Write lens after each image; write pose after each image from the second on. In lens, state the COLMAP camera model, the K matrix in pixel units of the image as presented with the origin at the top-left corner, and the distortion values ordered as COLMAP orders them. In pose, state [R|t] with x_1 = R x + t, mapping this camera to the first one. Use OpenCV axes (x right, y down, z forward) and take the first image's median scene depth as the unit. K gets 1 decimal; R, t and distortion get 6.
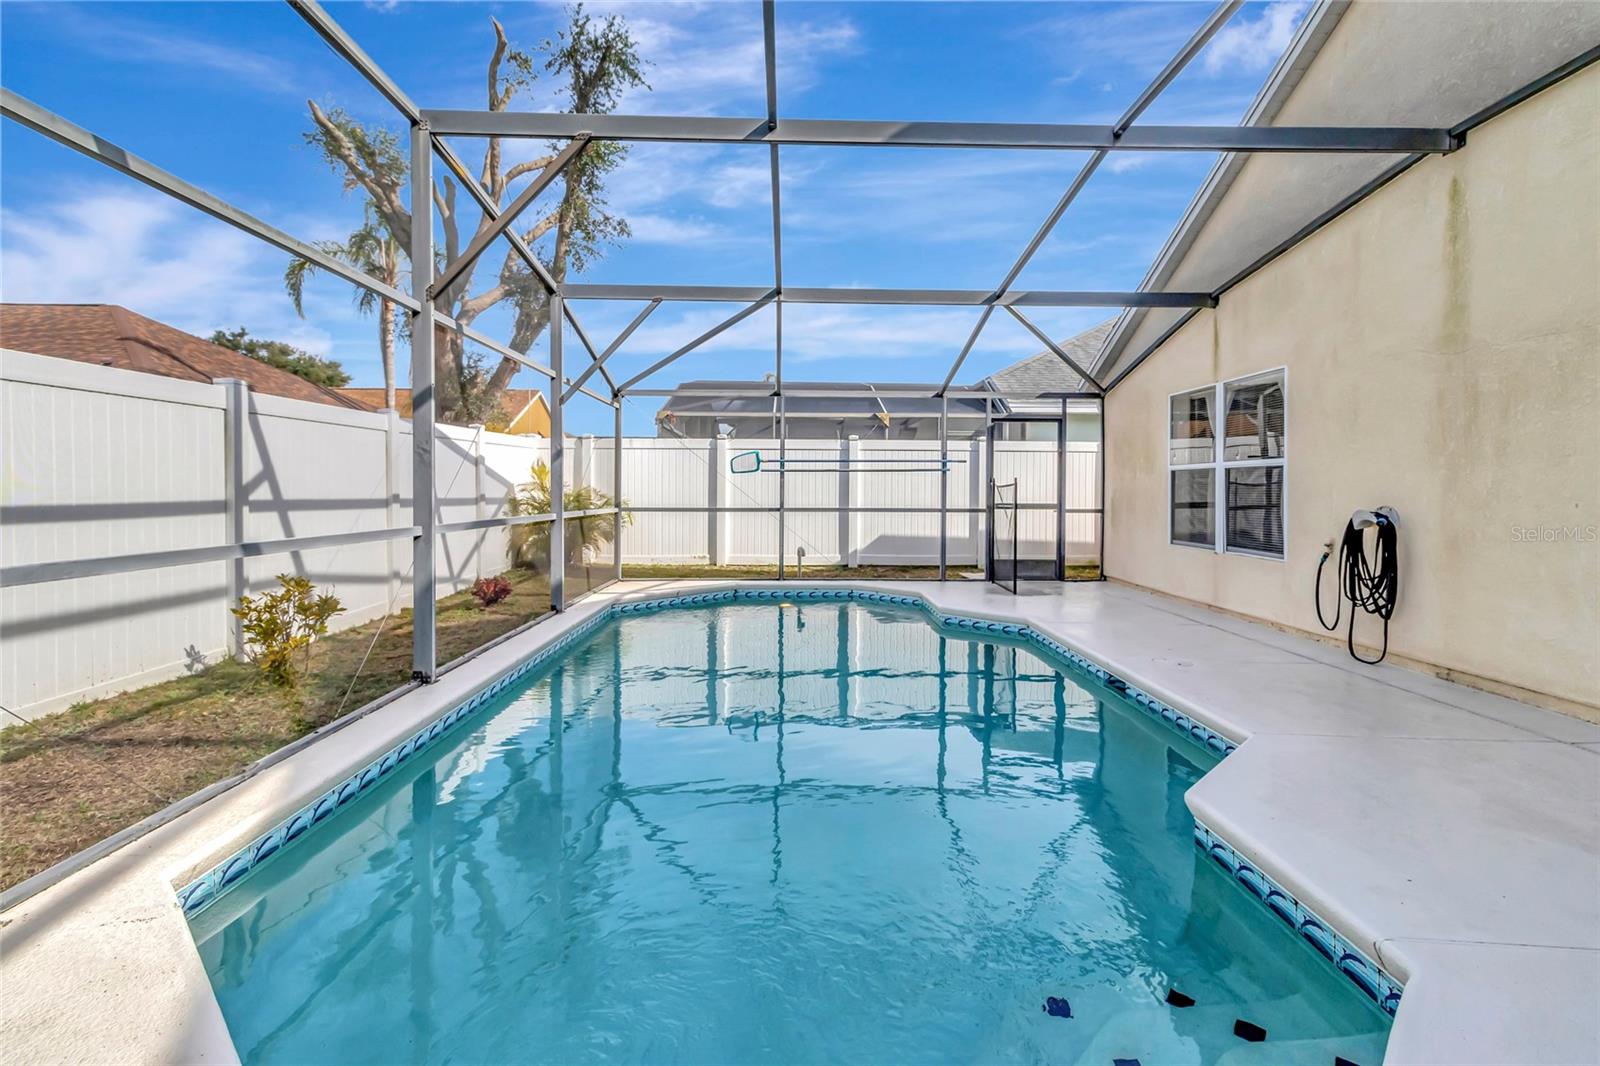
lens RADIAL K [[741.9, 0, 810.2], [0, 741.9, 495.2], [0, 0, 1]] dist [0.002796, 0.000133]
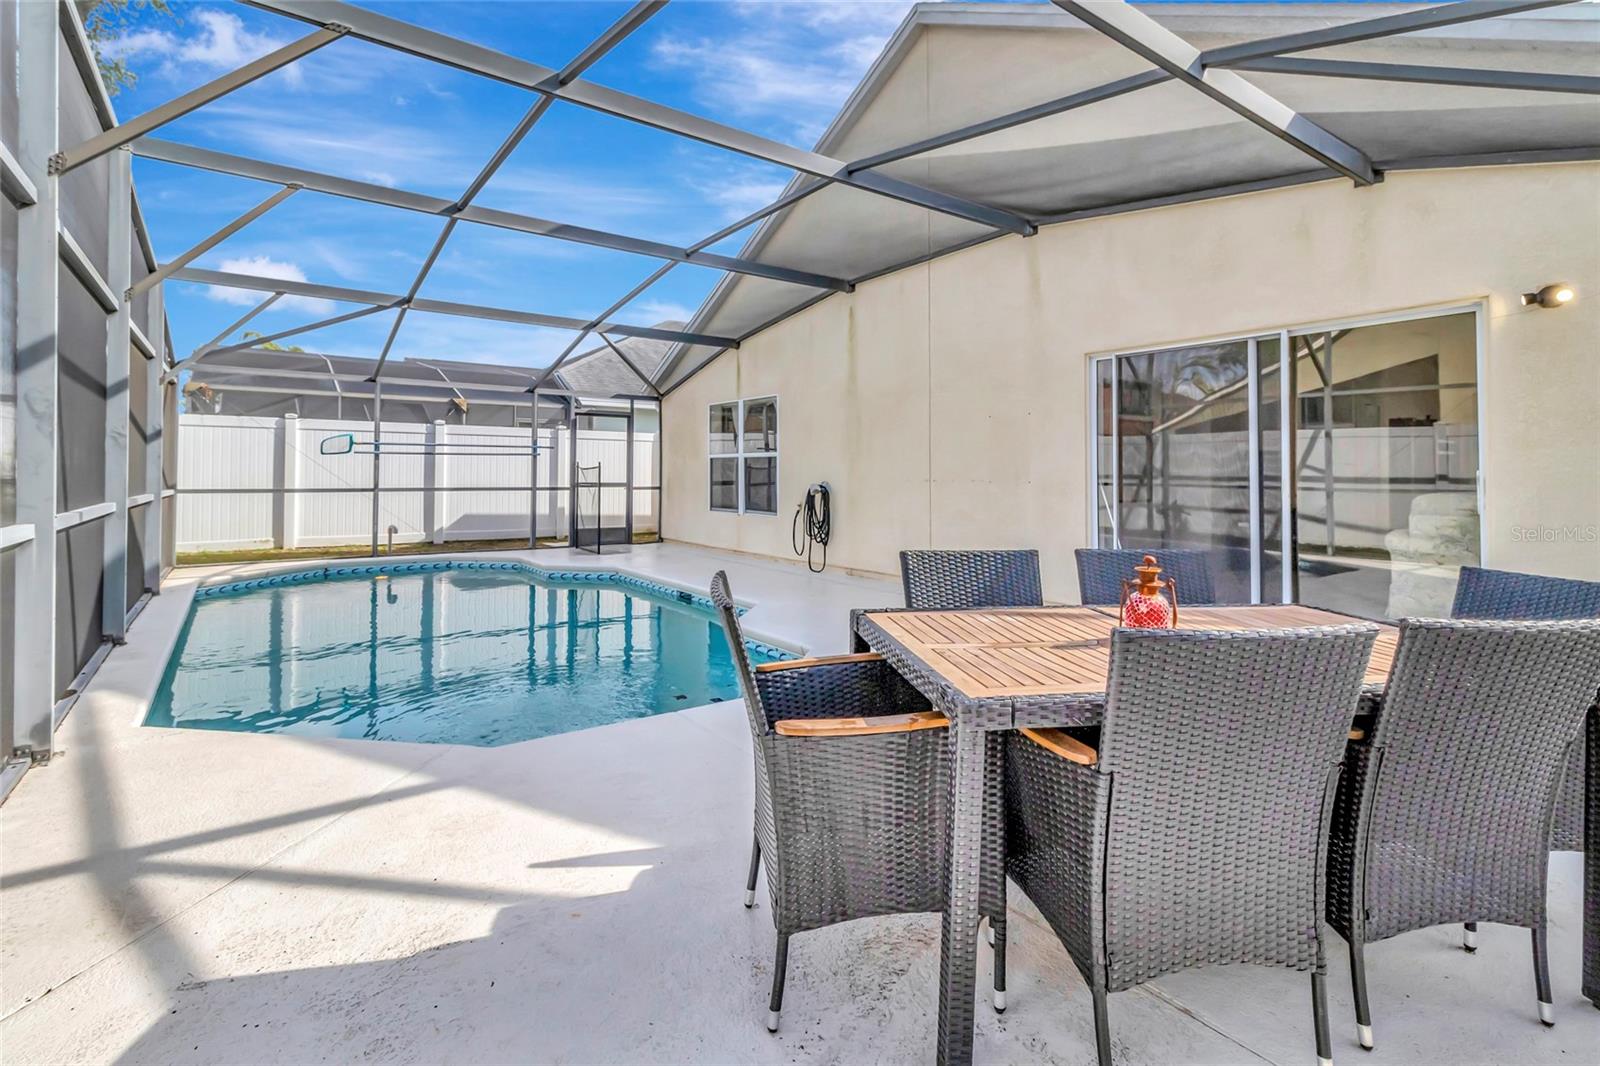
lens RADIAL K [[754.5, 0, 815.0], [0, 754.5, 475.2], [0, 0, 1]] dist [0.009265, 0.000538]
pose [[0.820480, 0.000877, 0.571674, -0.143056], [0.001377, 0.999993, -0.003511, 0.003668], [-0.571673, 0.003668, 0.820473, -0.243136]]
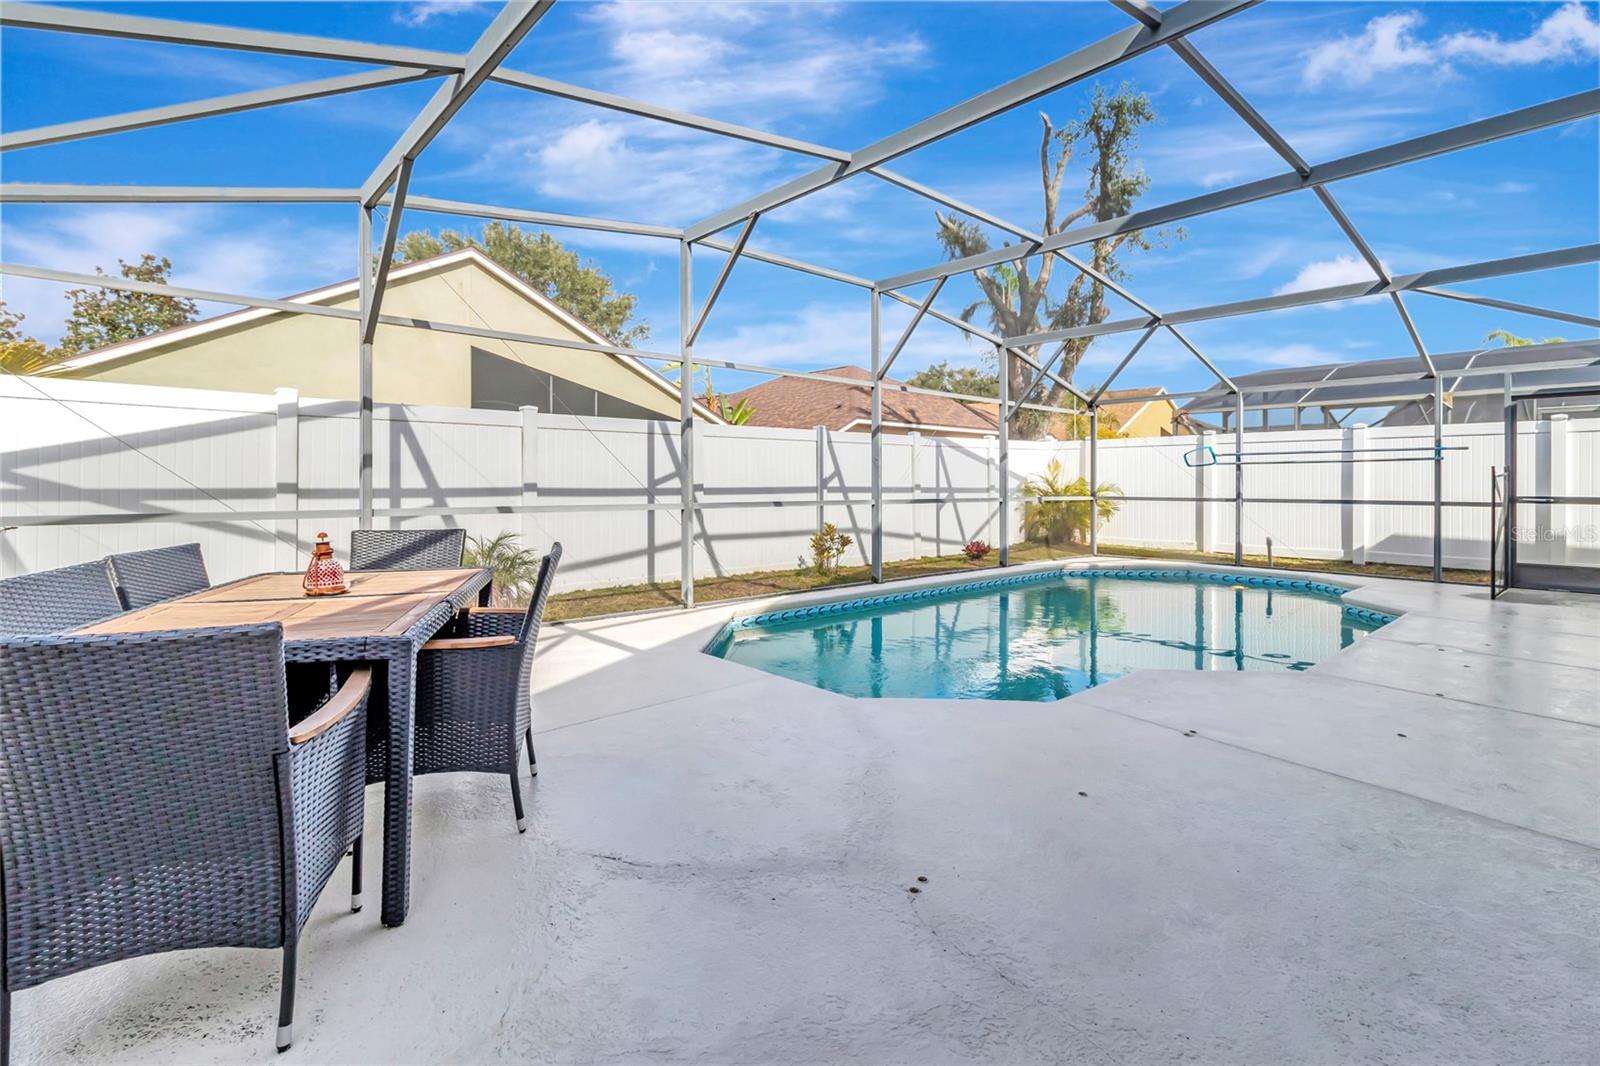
lens RADIAL K [[754.5, 0, 815.0], [0, 754.5, 475.2], [0, 0, 1]] dist [0.009265, 0.000538]
pose [[0.656353, -0.009904, -0.754389, 0.389448], [-0.005223, 0.999830, -0.017671, 0.006555], [0.754436, 0.015539, 0.656190, -0.178327]]
